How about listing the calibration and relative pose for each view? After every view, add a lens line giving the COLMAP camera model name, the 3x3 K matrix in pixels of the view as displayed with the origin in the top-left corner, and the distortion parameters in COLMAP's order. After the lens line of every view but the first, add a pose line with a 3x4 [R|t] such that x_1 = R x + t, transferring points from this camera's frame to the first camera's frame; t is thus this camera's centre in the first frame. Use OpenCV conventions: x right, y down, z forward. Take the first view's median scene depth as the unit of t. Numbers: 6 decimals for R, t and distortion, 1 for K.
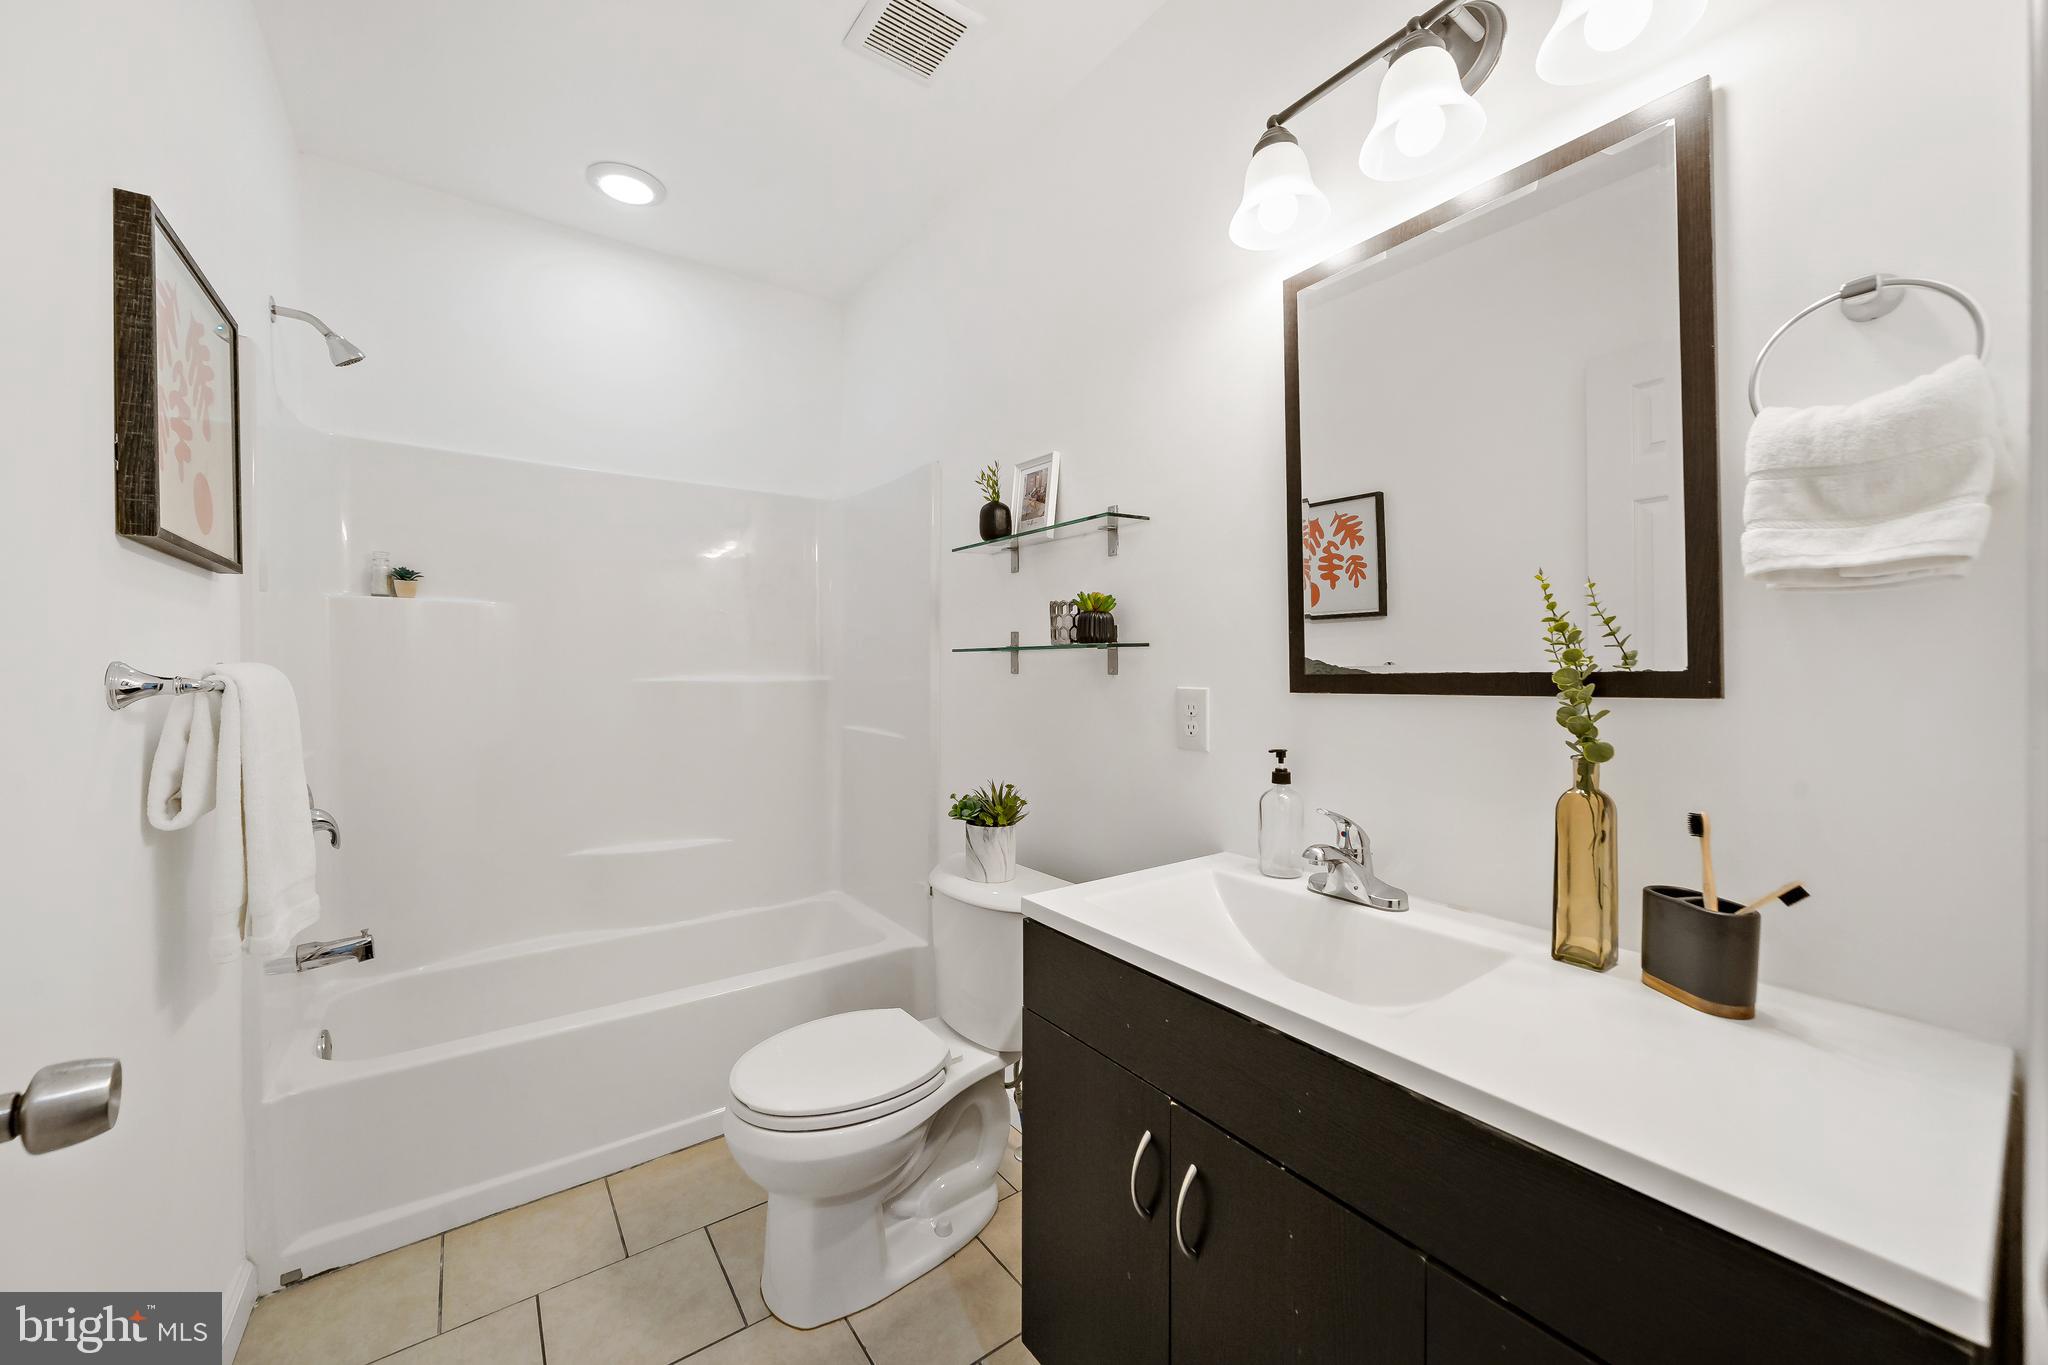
lens RADIAL K [[770.5, 0, 1012.2], [0, 770.5, 674.9], [0, 0, 1]] dist [-0.003197, -0.000275]
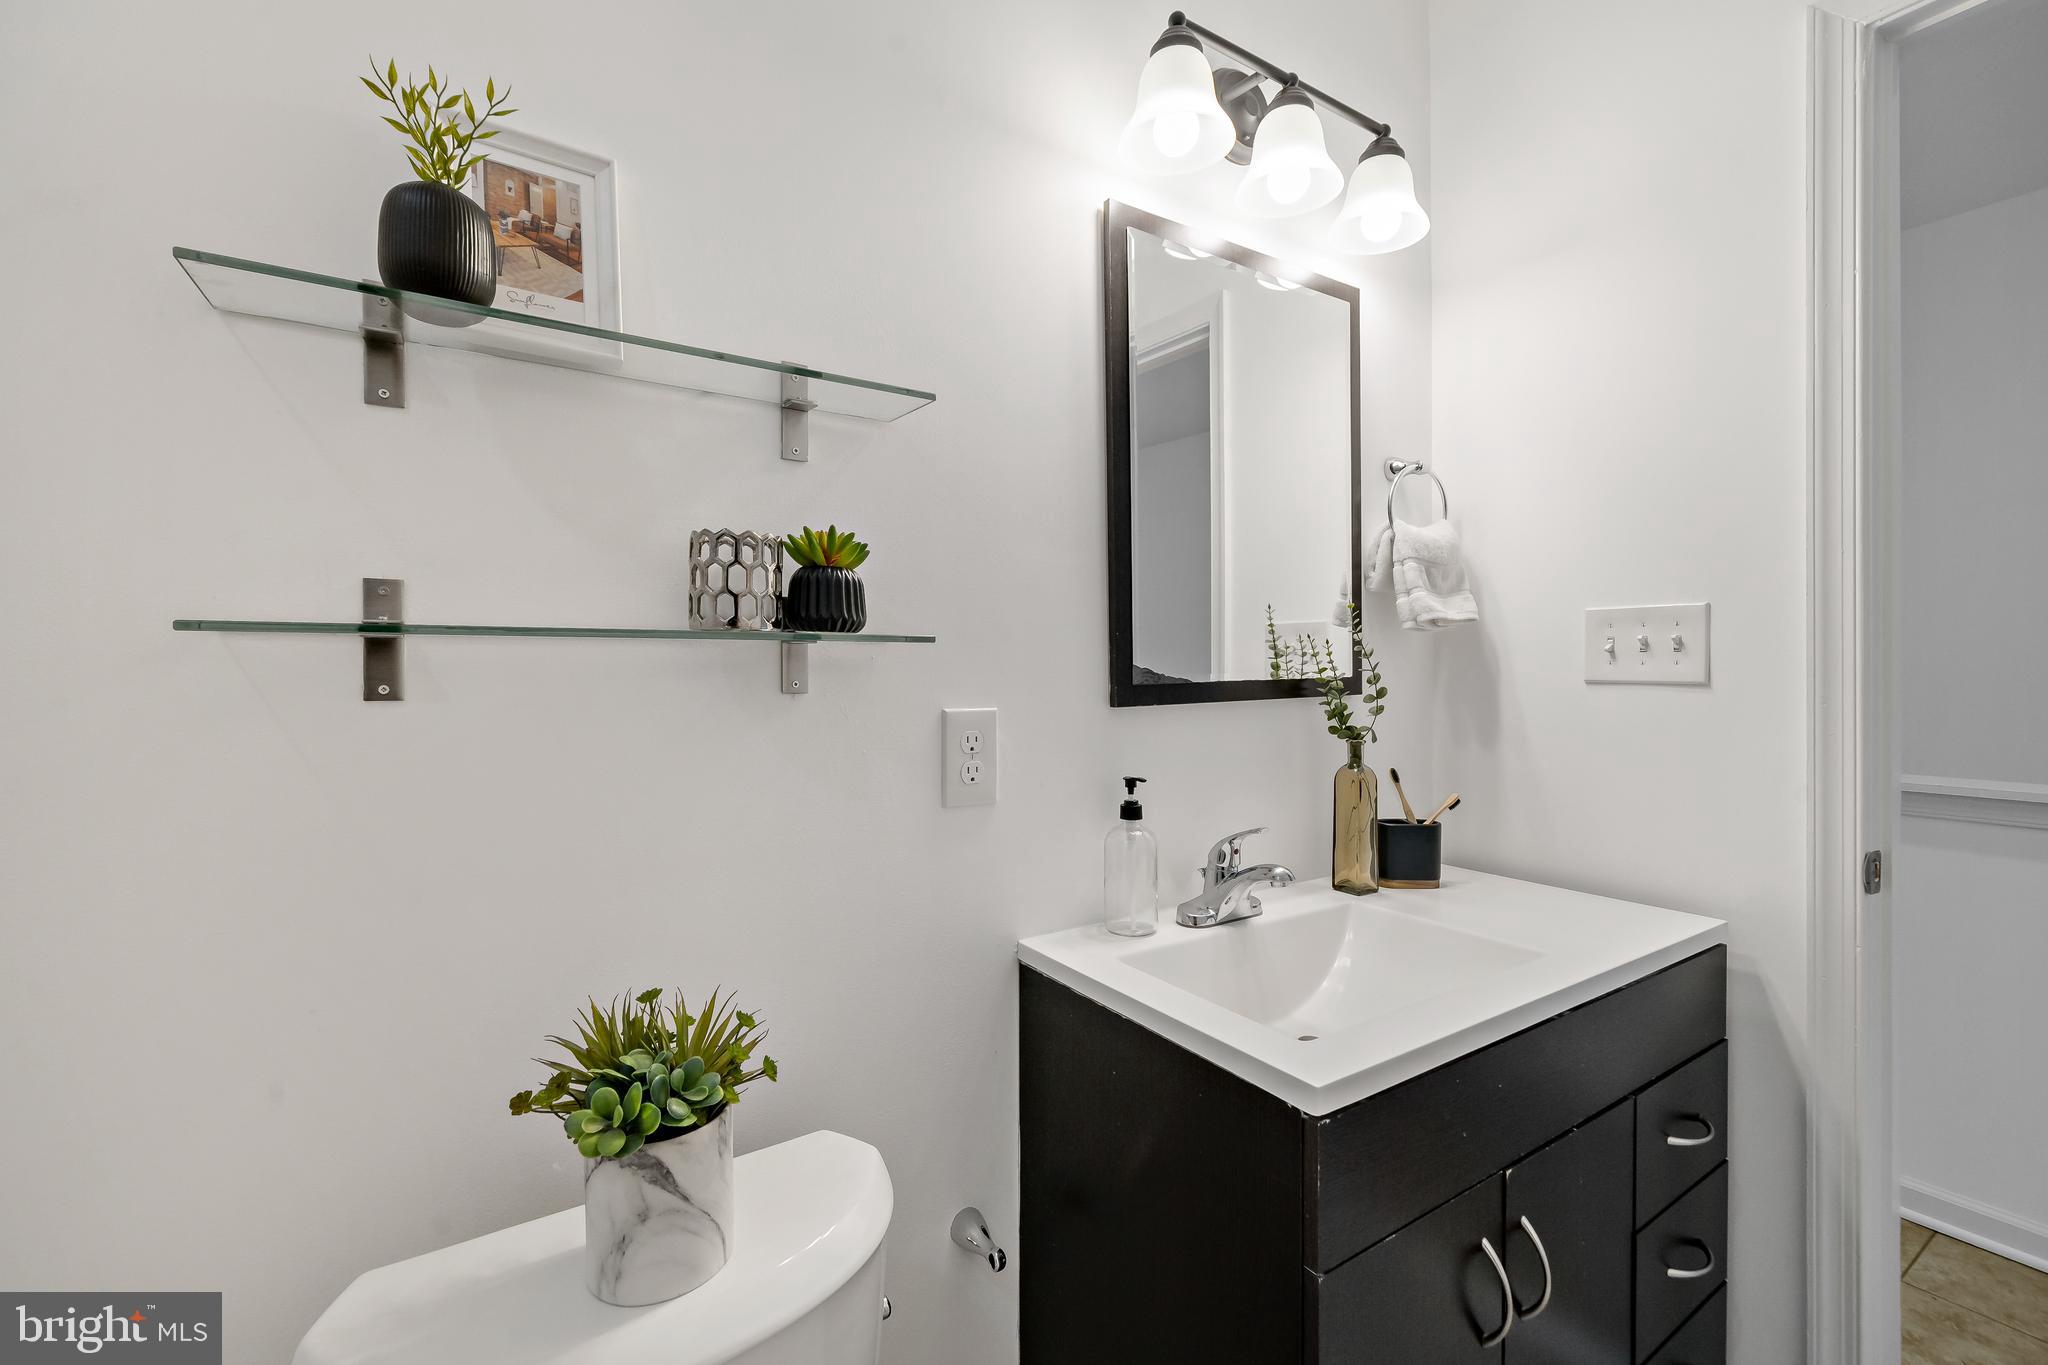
lens RADIAL K [[851.5, 0, 1038.5], [0, 851.5, 680.0], [0, 0, 1]] dist [0.000798, 0.000012]
pose [[0.044949, -0.017396, 0.998838, -0.422619], [0.009008, 0.999815, 0.017007, -0.017495], [-0.998949, 0.008233, 0.045097, 0.801722]]
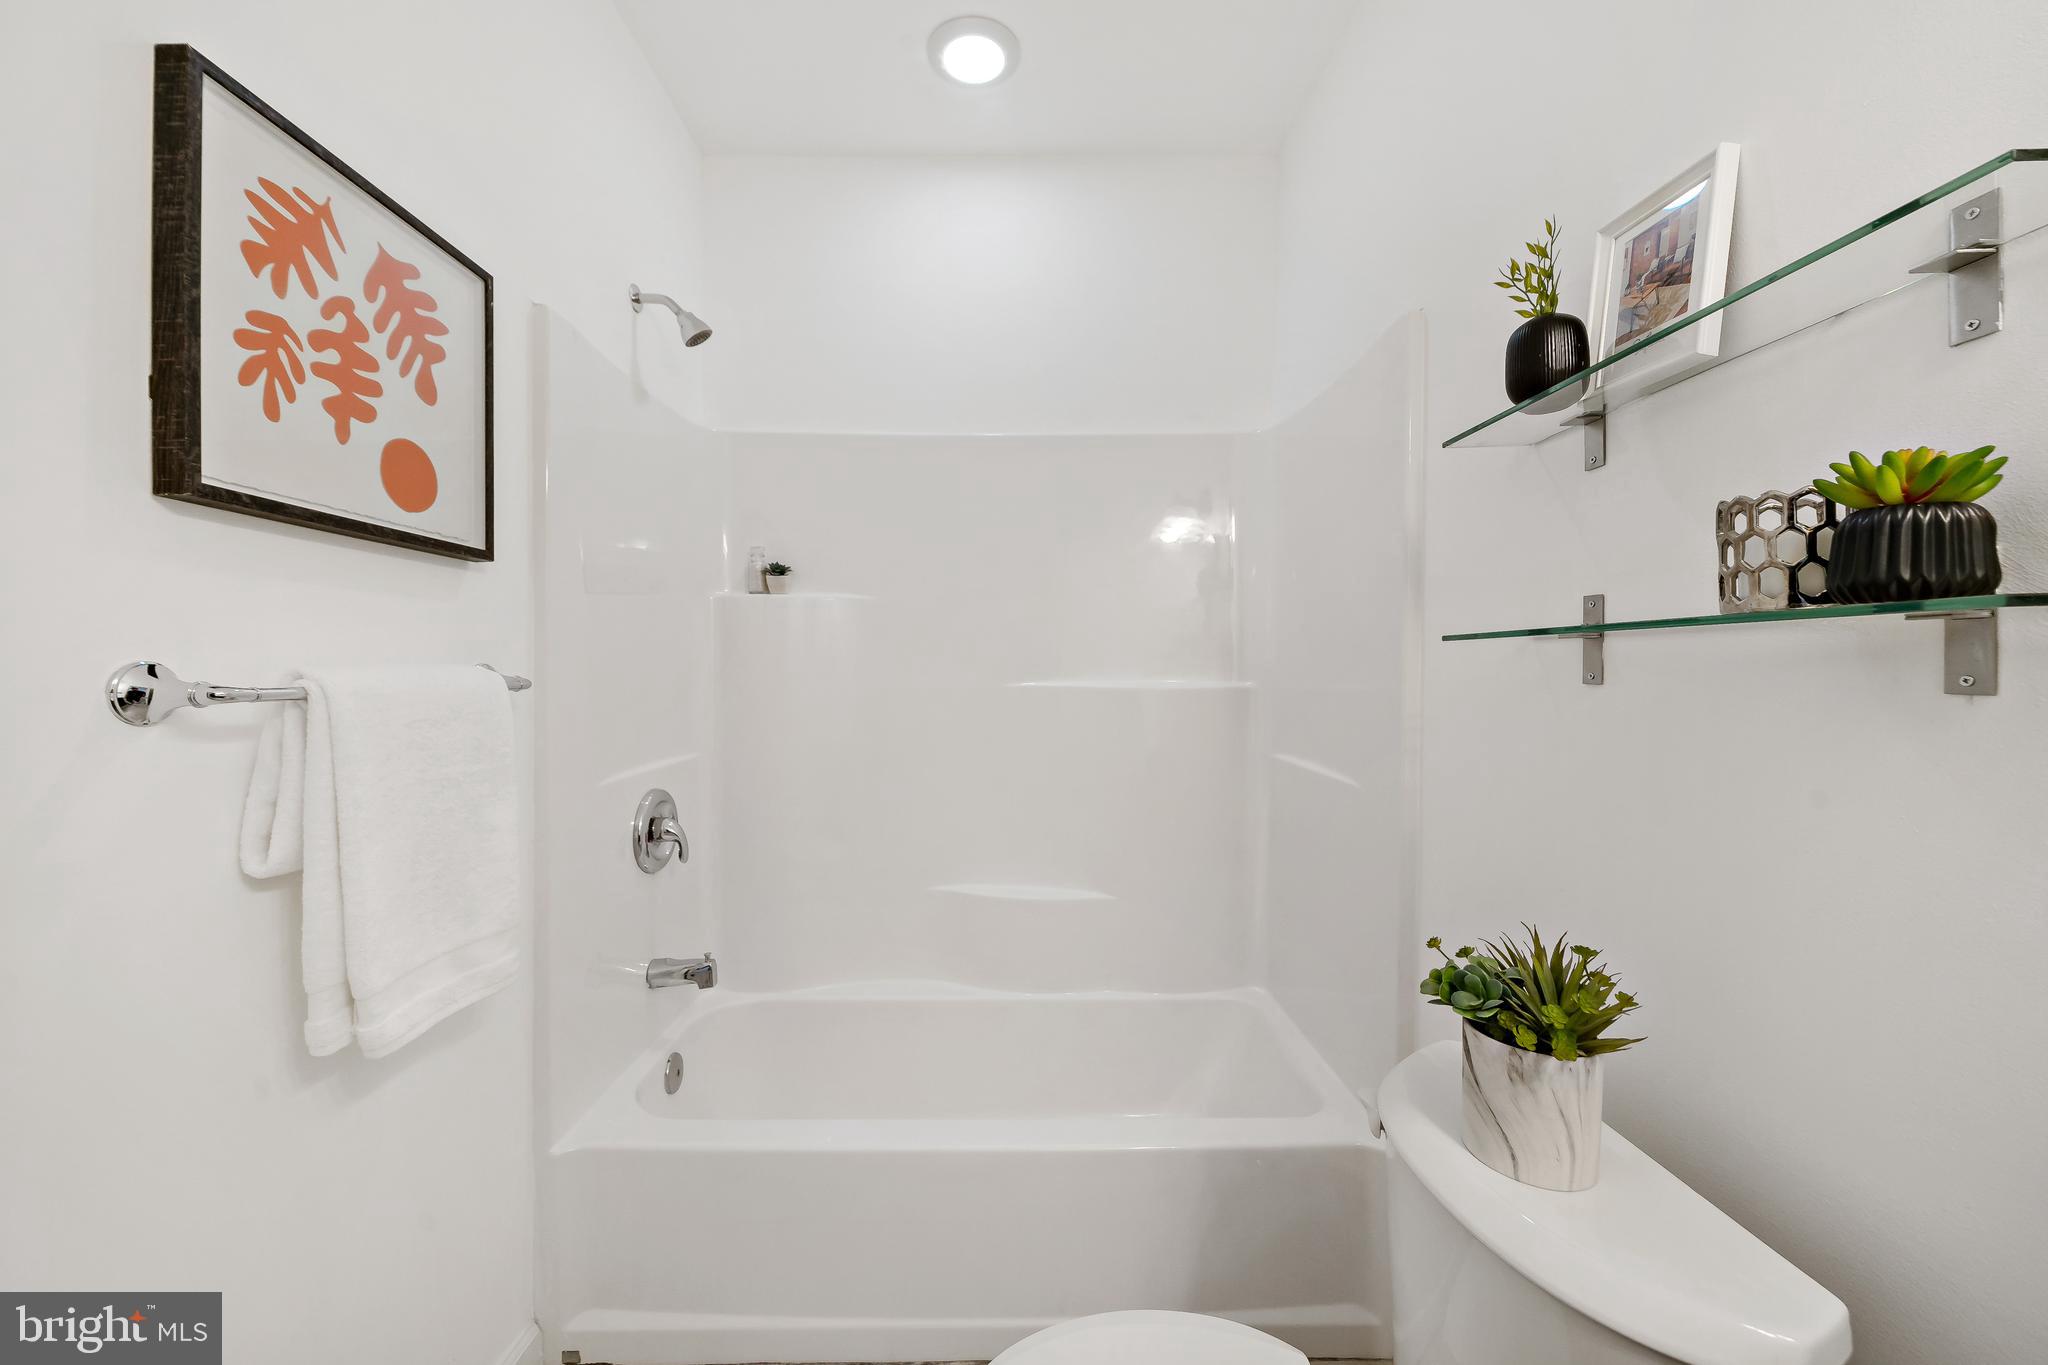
lens RADIAL K [[770.5, 0, 1012.2], [0, 770.5, 674.9], [0, 0, 1]] dist [-0.003197, -0.000275]
pose [[0.815435, 0.006228, -0.578815, -0.016218], [-0.006704, 0.999977, 0.001315, -0.006116], [0.578810, 0.002808, 0.815458, 0.477682]]
